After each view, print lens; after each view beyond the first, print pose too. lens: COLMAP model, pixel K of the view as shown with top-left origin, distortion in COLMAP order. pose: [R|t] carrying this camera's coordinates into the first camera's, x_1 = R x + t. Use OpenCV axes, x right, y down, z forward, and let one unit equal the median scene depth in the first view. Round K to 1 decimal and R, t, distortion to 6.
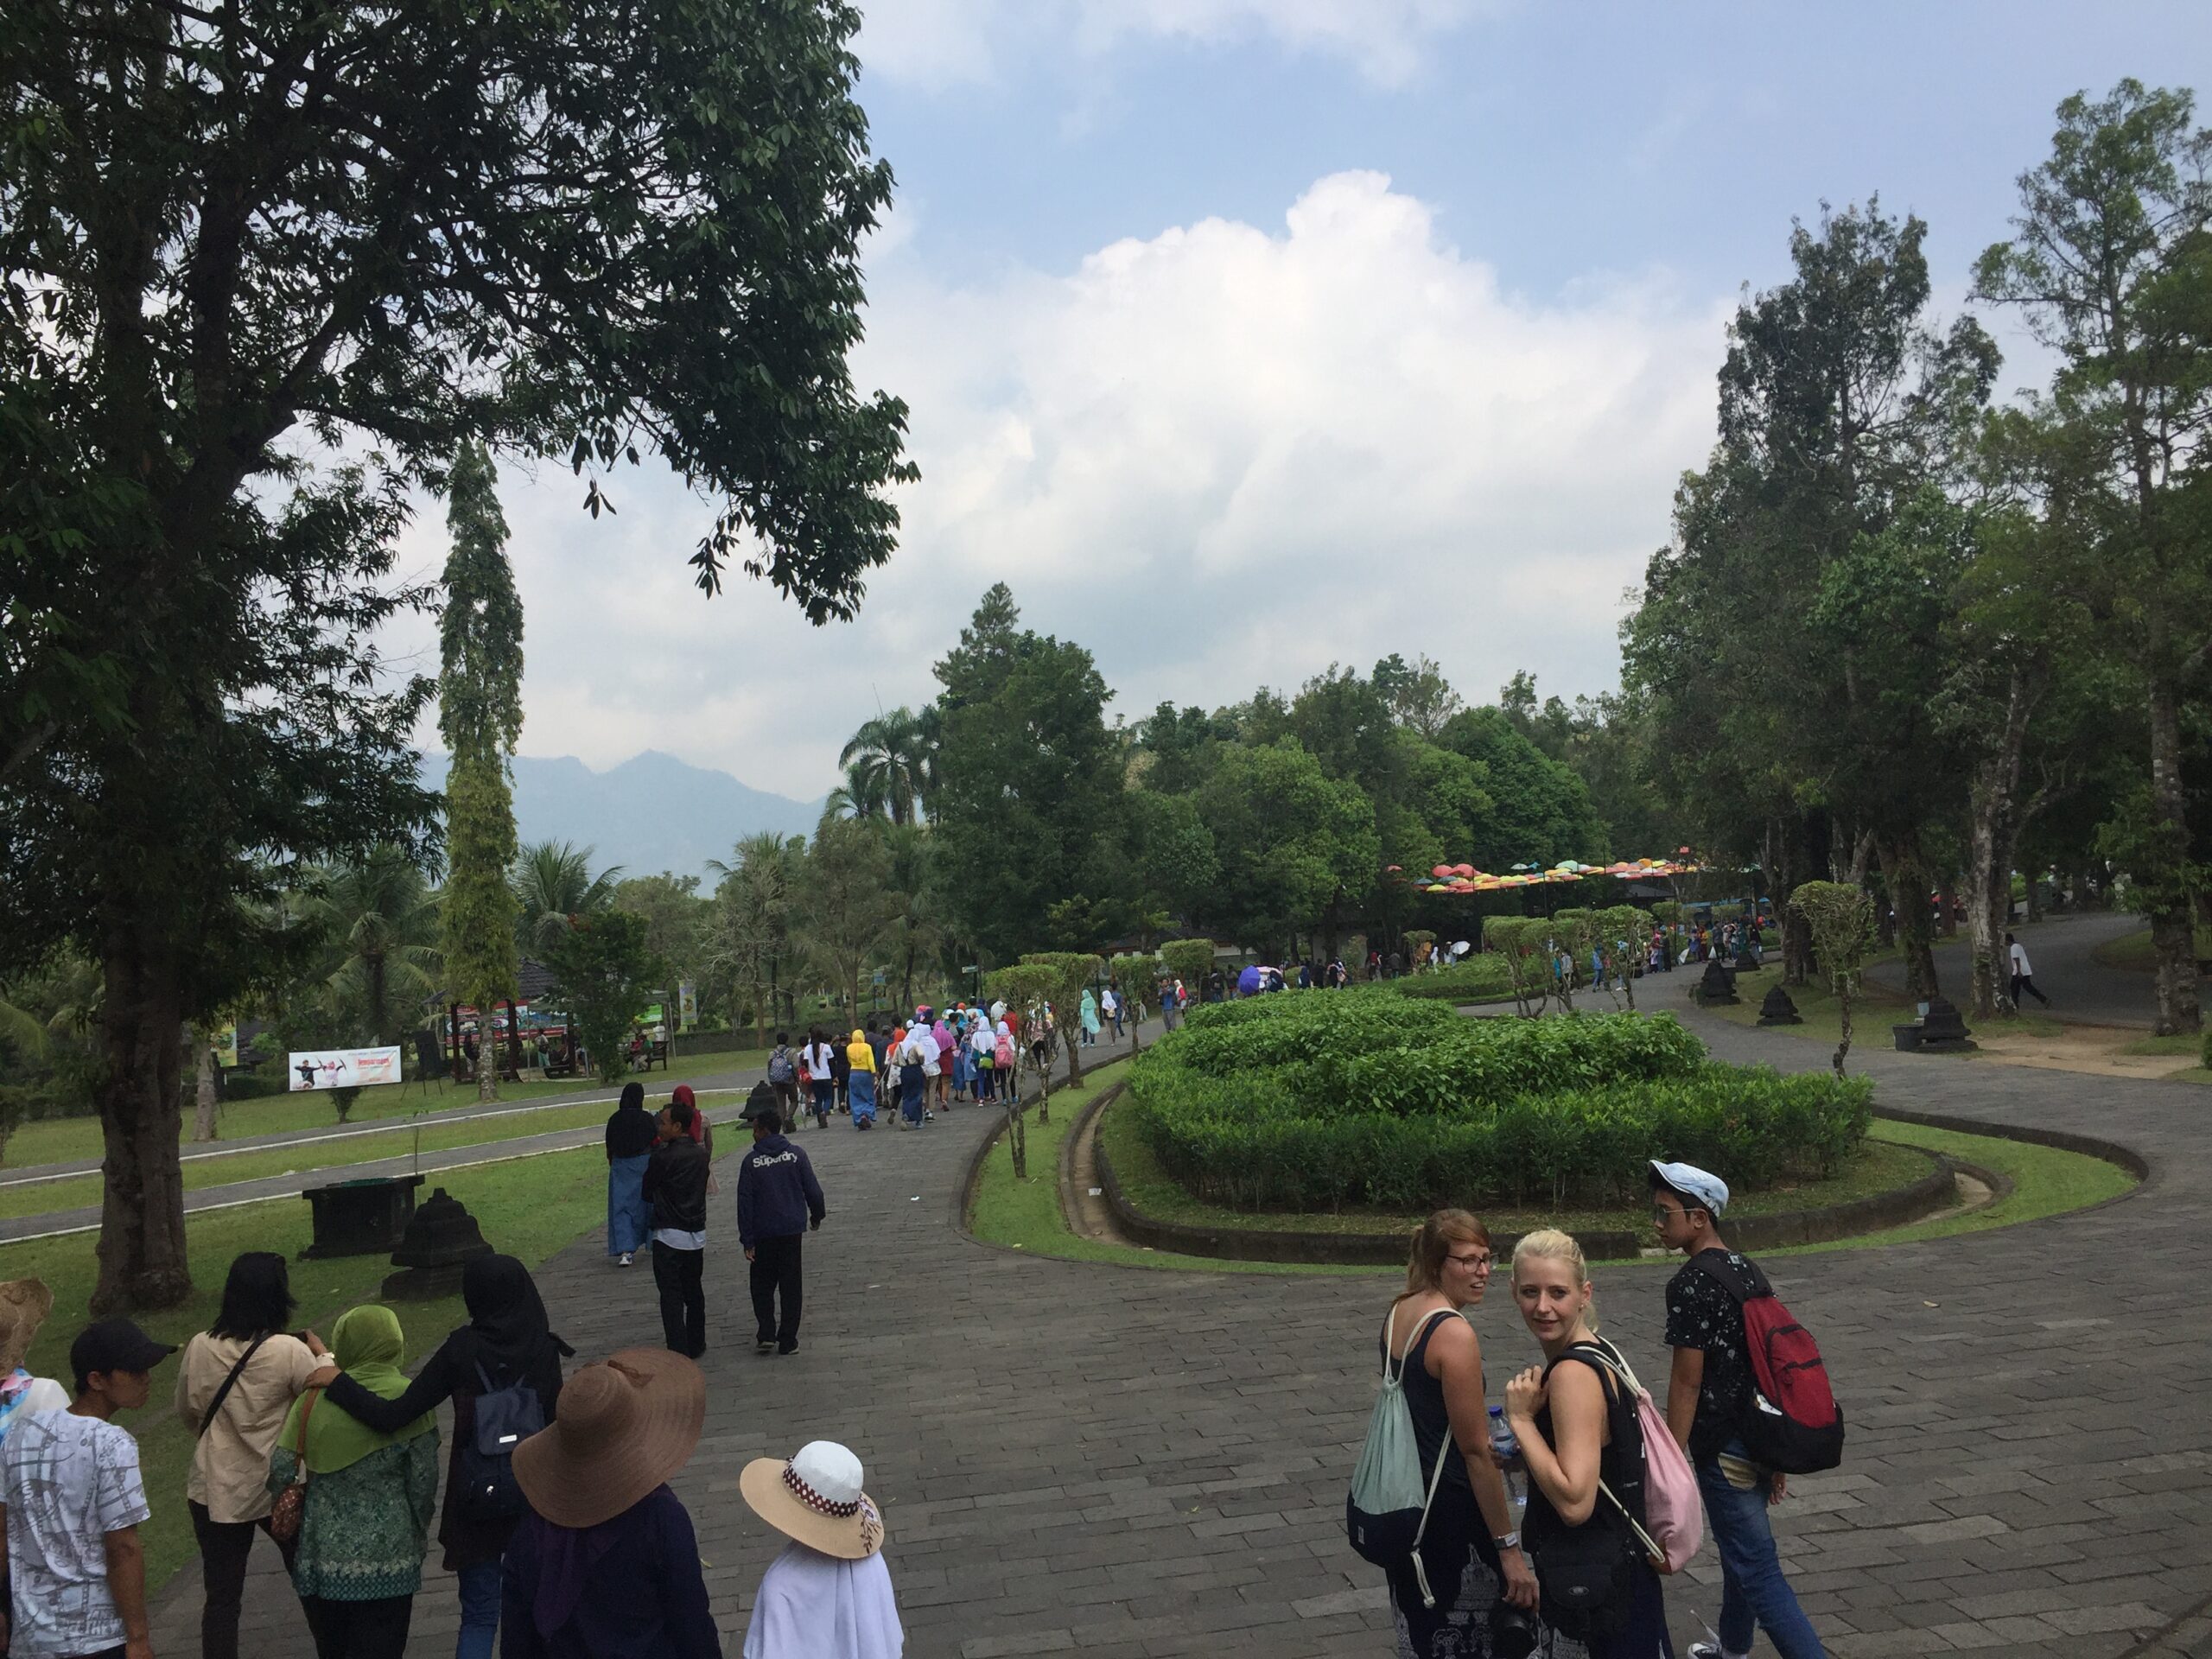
lens RADIAL K [[1875.3, 0, 1086.8], [0, 1875.3, 785.8], [0, 0, 1]] dist [0.058079, -0.004753]
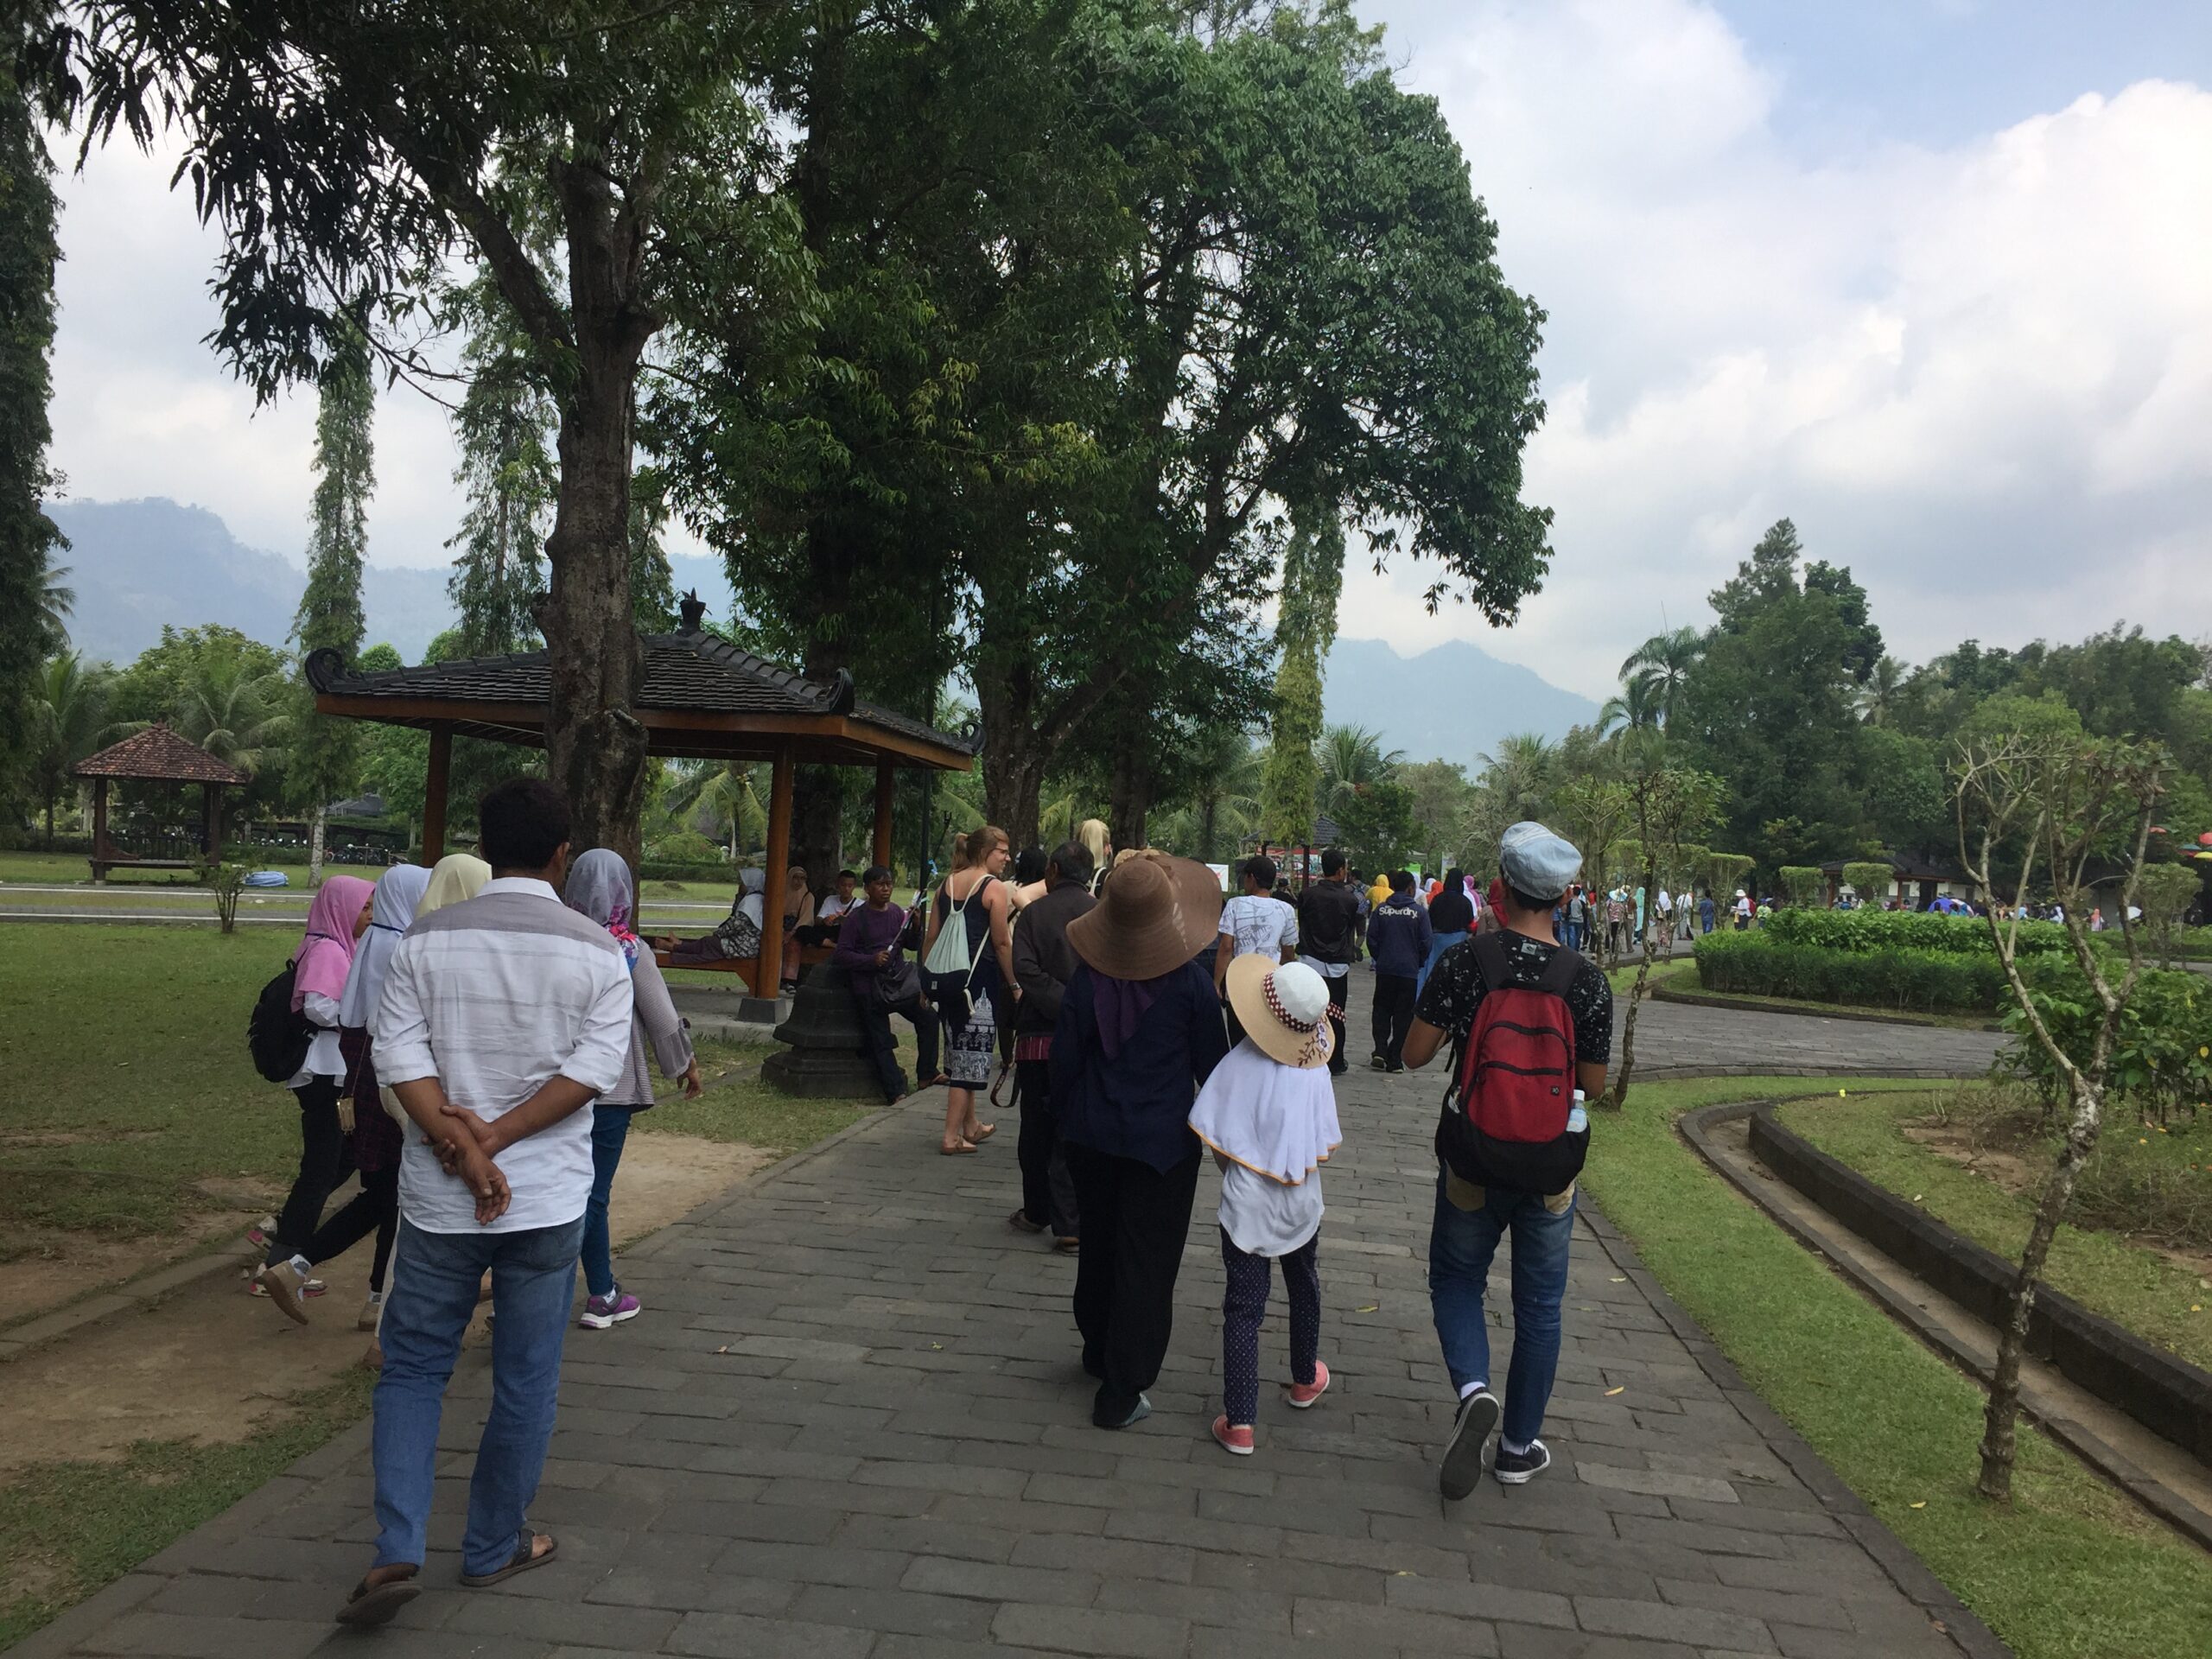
lens RADIAL K [[1875.3, 0, 1105.3], [0, 1875.3, 821.0], [0, 0, 1]] dist [0.058079, -0.004753]
pose [[0.912974, 0.117417, -0.390757, 0.058821], [-0.087430, 0.991751, 0.093734, -0.009059], [0.398539, -0.051413, 0.915709, -0.197193]]
